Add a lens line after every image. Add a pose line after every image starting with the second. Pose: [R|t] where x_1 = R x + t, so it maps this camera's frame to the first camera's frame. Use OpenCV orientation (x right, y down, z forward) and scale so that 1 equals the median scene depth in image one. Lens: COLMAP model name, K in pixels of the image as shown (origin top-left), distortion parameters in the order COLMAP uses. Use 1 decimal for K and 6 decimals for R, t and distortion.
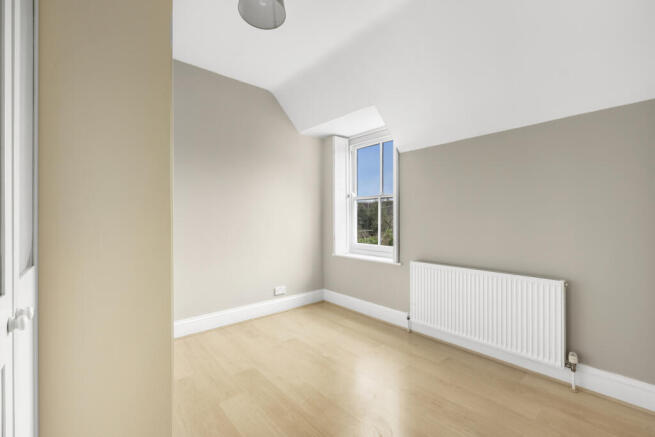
lens RADIAL K [[276.3, 0, 326.7], [0, 276.3, 216.6], [0, 0, 1]] dist [-0.002972, -0.000301]
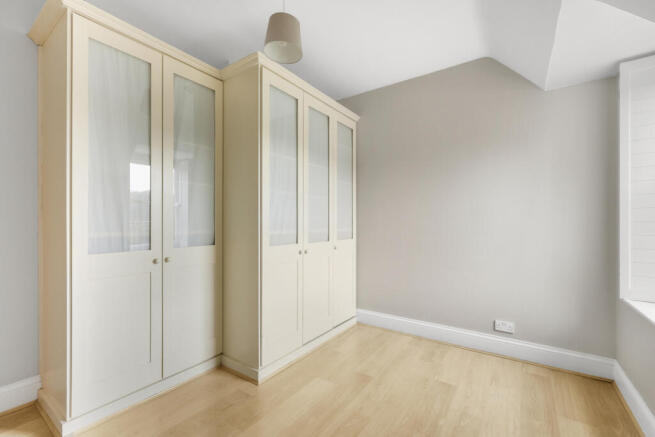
lens RADIAL K [[276.3, 0, 327.6], [0, 276.3, 223.1], [0, 0, 1]] dist [-0.002972, -0.000301]
pose [[0.241486, 0.000338, -0.970404, 0.417112], [0.007246, 0.999971, 0.002152, -0.004612], [0.970377, -0.007551, 0.241477, 0.389675]]
